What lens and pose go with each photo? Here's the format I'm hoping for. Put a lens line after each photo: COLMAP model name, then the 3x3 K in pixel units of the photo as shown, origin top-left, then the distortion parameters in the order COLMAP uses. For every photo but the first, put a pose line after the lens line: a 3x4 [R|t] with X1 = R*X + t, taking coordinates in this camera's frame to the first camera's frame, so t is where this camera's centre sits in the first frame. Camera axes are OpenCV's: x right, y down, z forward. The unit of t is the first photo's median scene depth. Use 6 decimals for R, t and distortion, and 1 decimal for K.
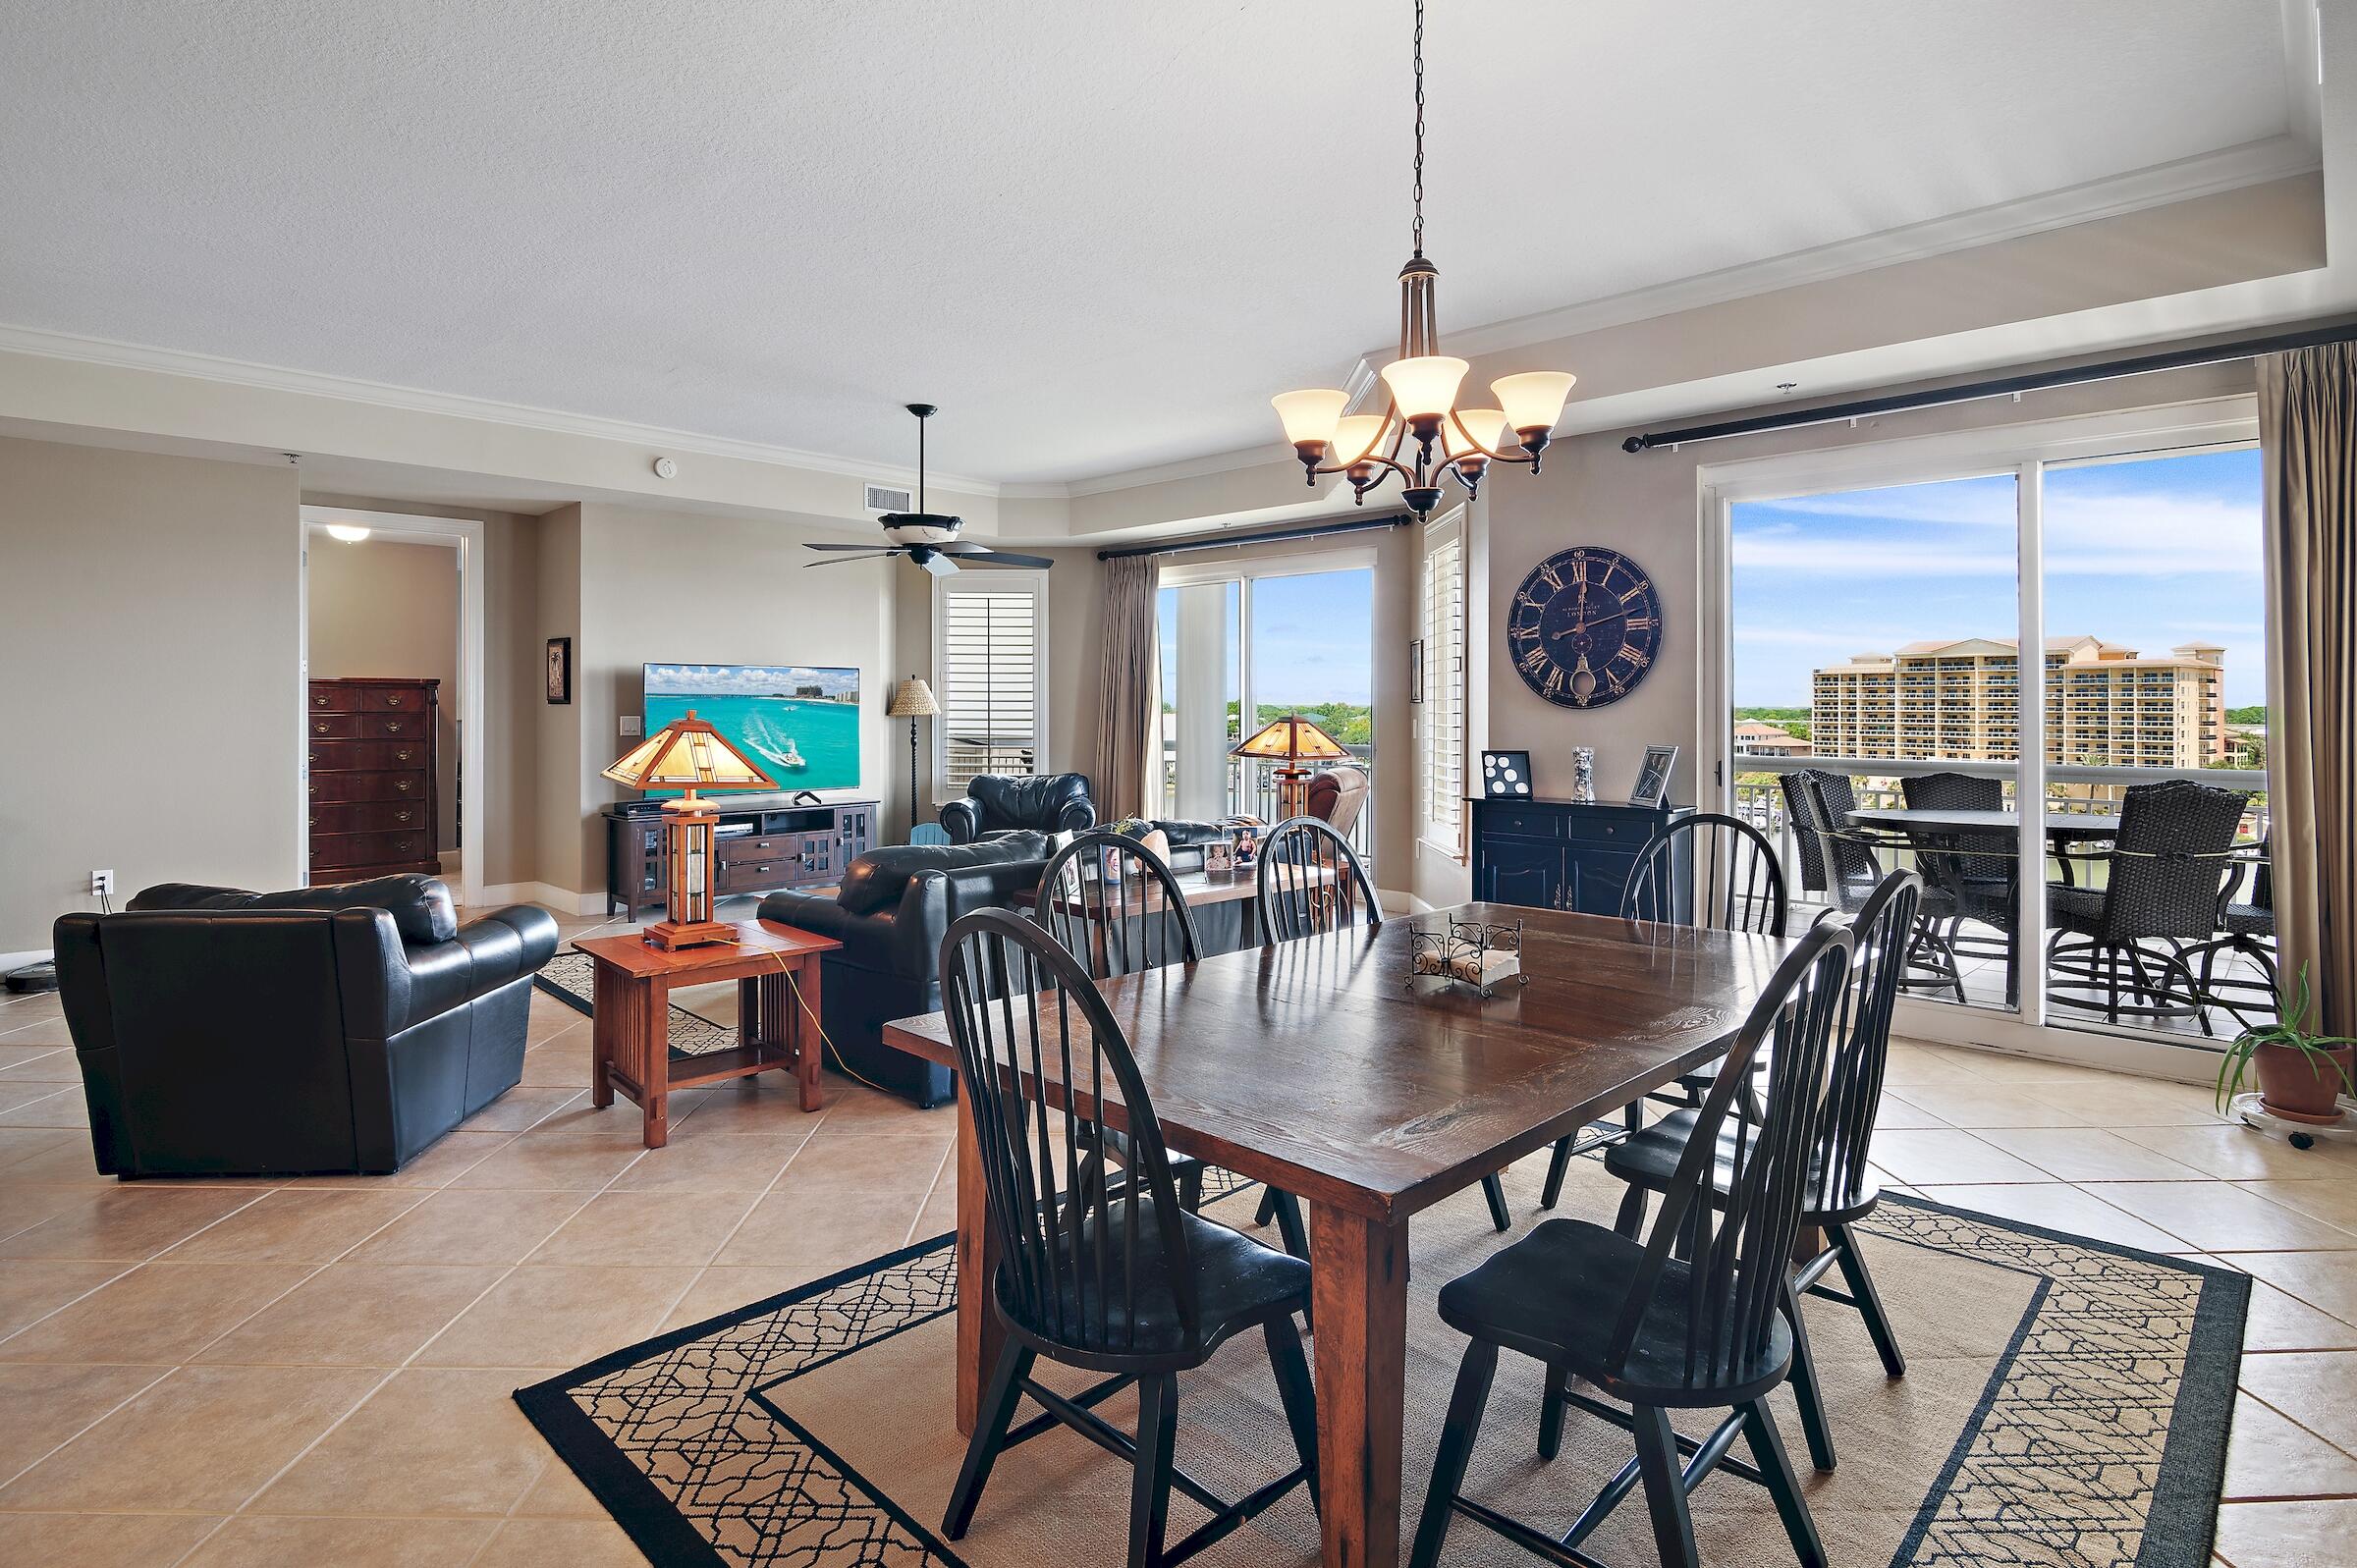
lens RADIAL K [[1193.2, 0, 1165.6], [0, 1193.2, 715.2], [0, 0, 1]] dist [-0.001444, -0.045190]
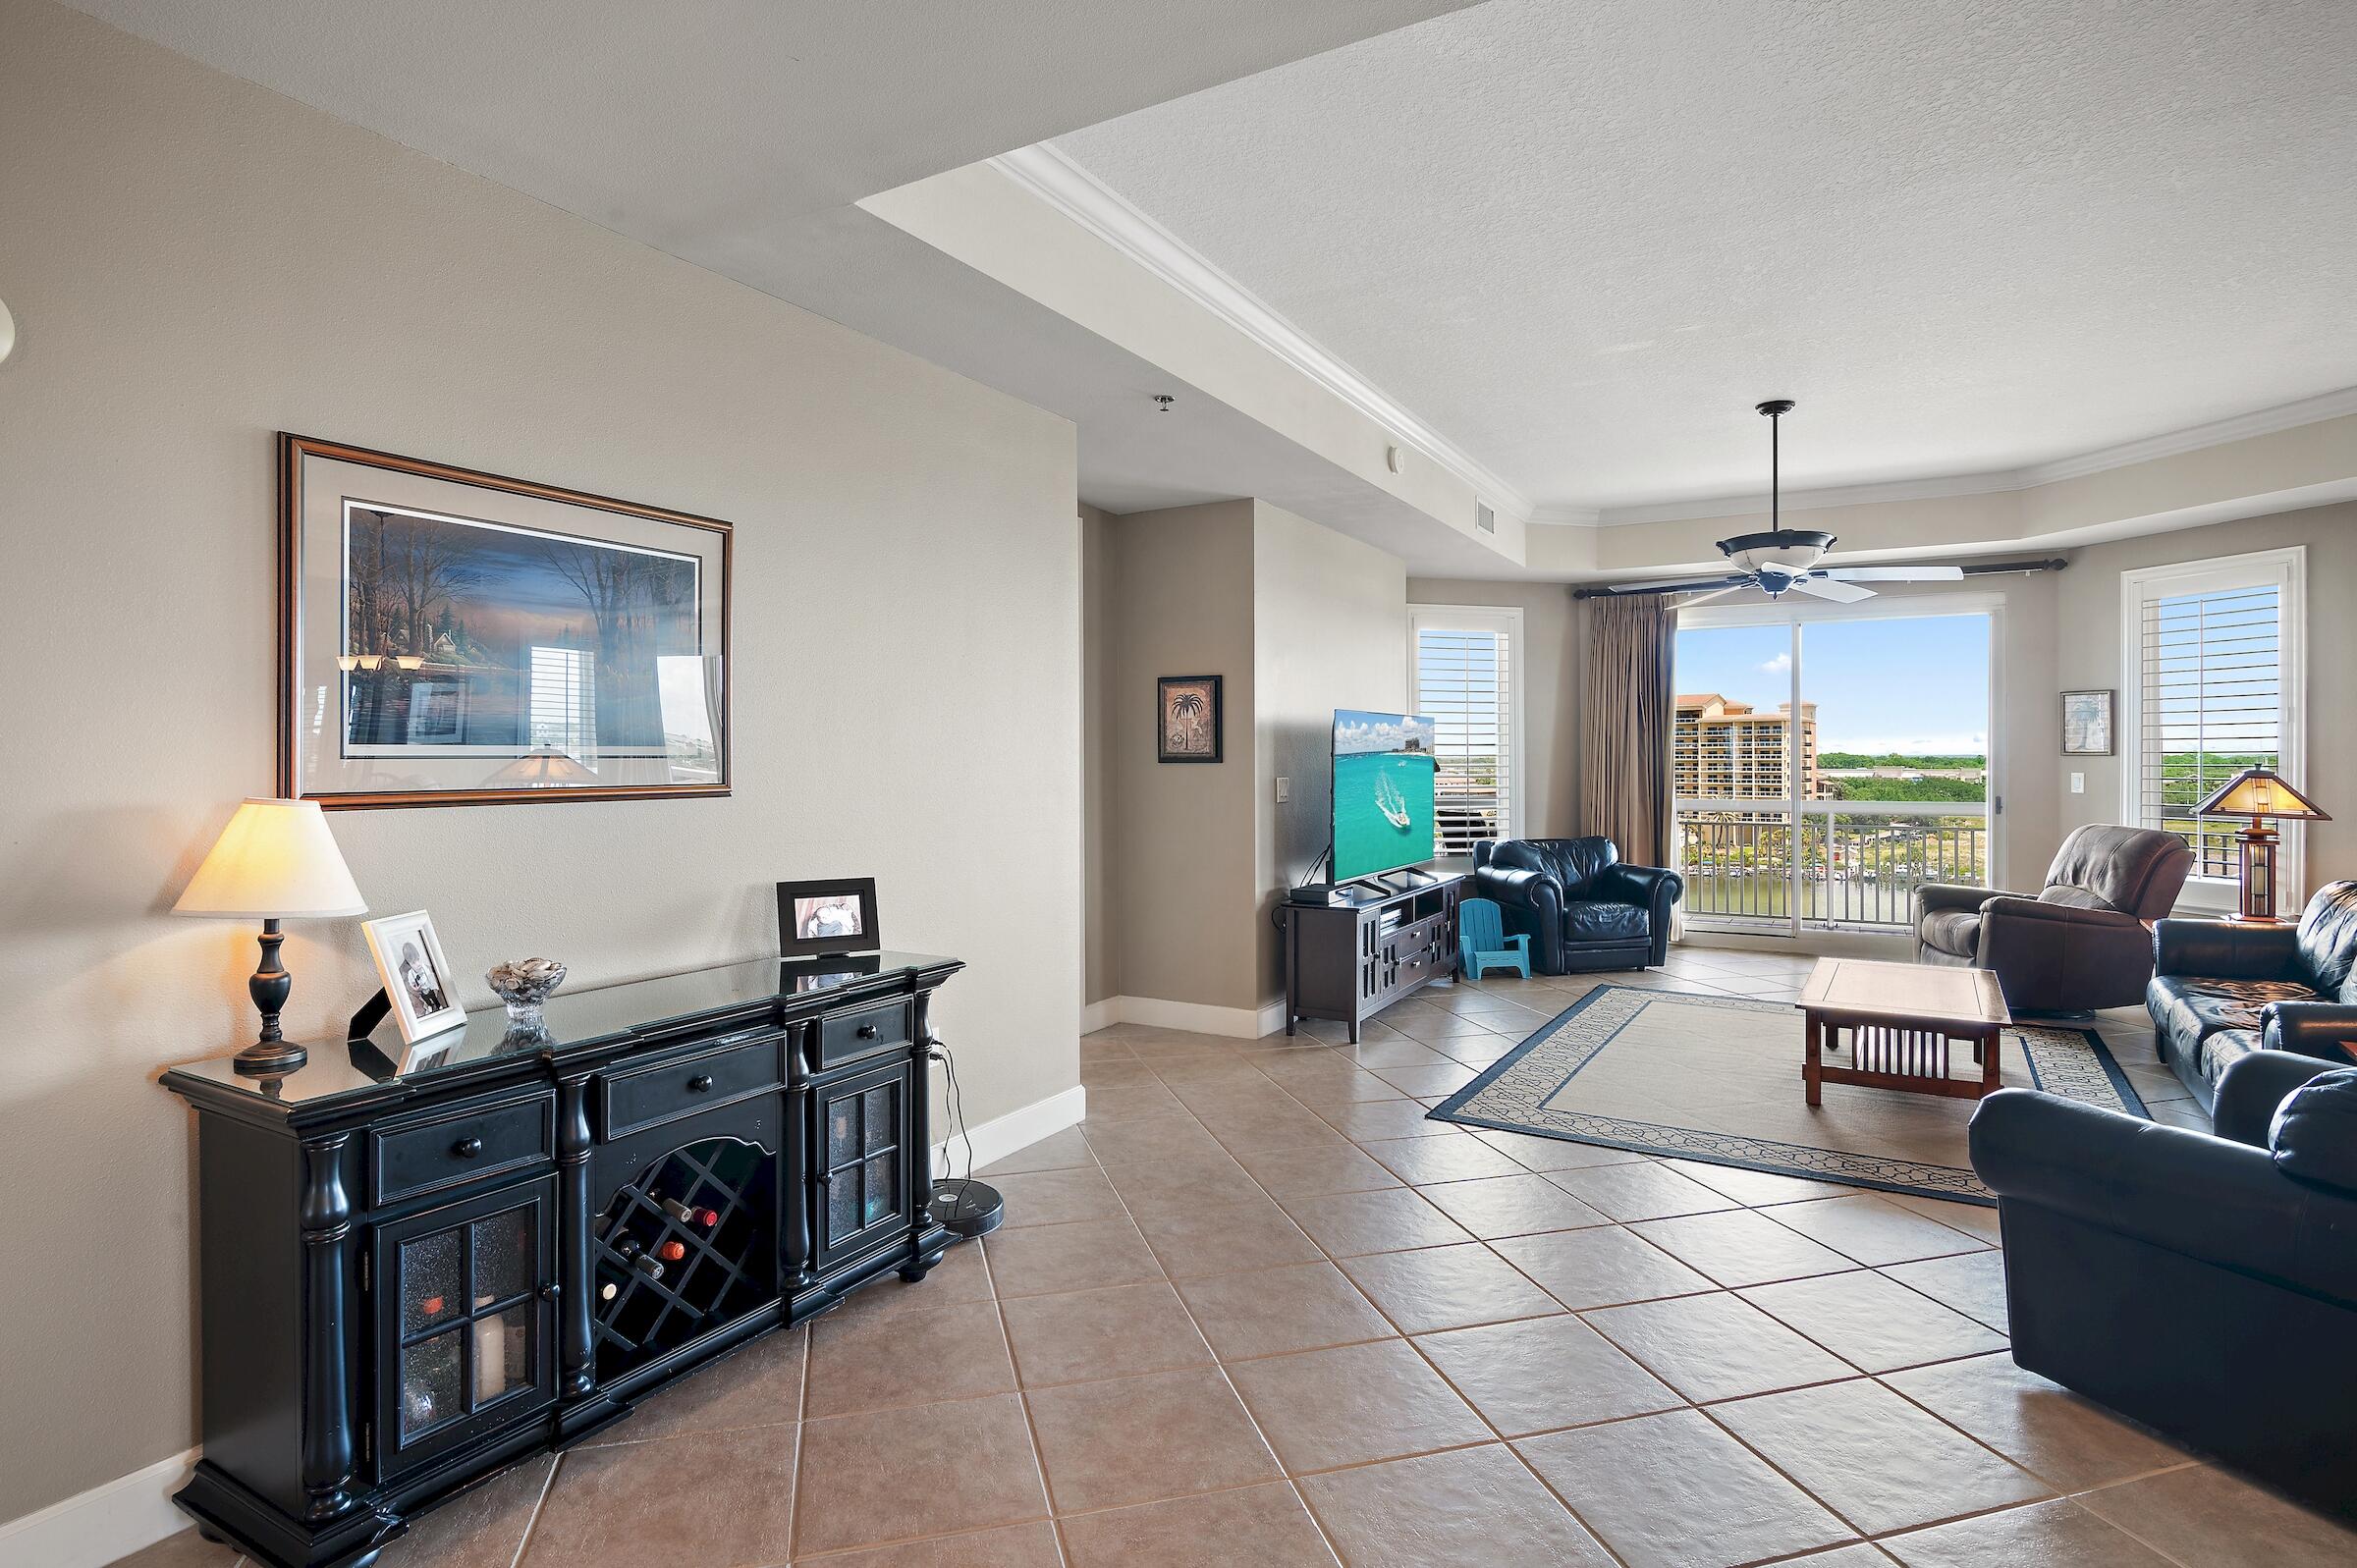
lens RADIAL K [[1181.7, 0, 1193.6], [0, 1181.7, 764.8], [0, 0, 1]] dist [-0.018508, 0.000101]
pose [[0.967664, -0.007382, 0.252134, -0.804876], [0.007935, 0.999968, -0.001177, -0.008064], [-0.252117, 0.003140, 0.967692, 0.303509]]
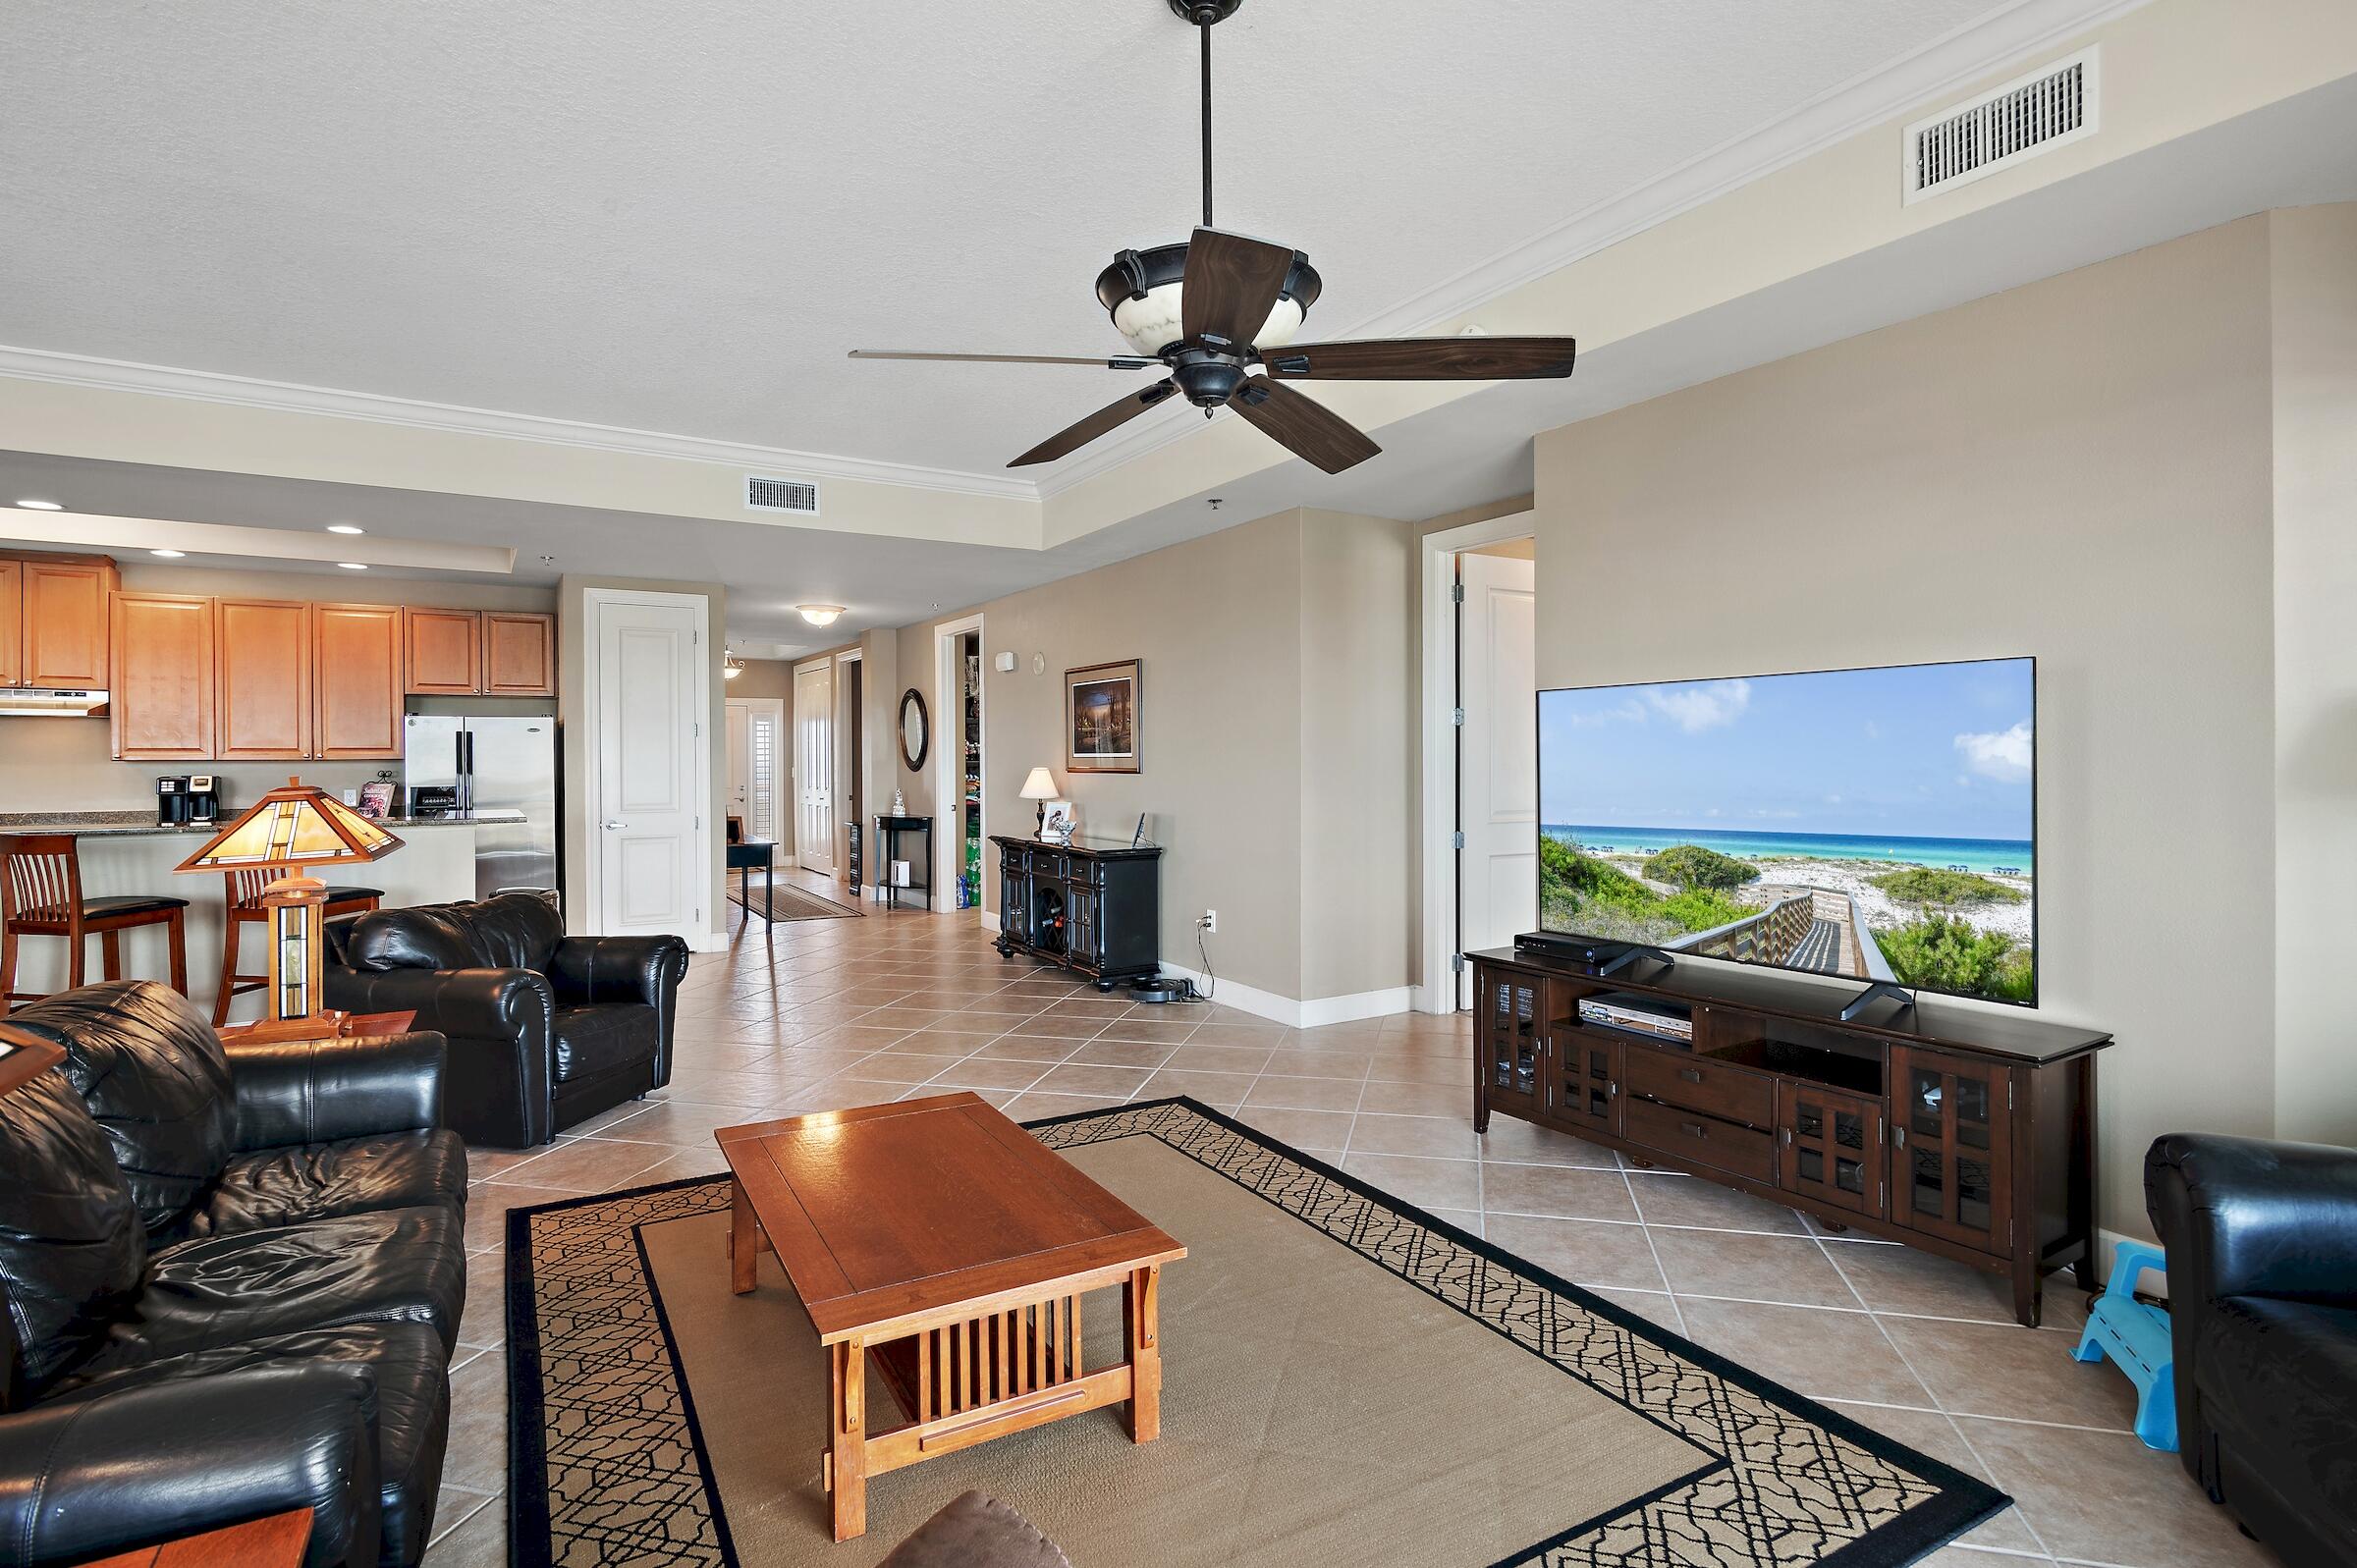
lens RADIAL K [[1160.9, 0, 1182.0], [0, 1160.9, 772.4], [0, 0, 1]] dist [-0.001803, -0.000447]
pose [[-0.248278, 0.010071, -0.968636, 0.160821], [-0.003467, 0.999930, 0.011285, -0.012097], [0.968683, 0.006160, -0.248226, 1.083306]]
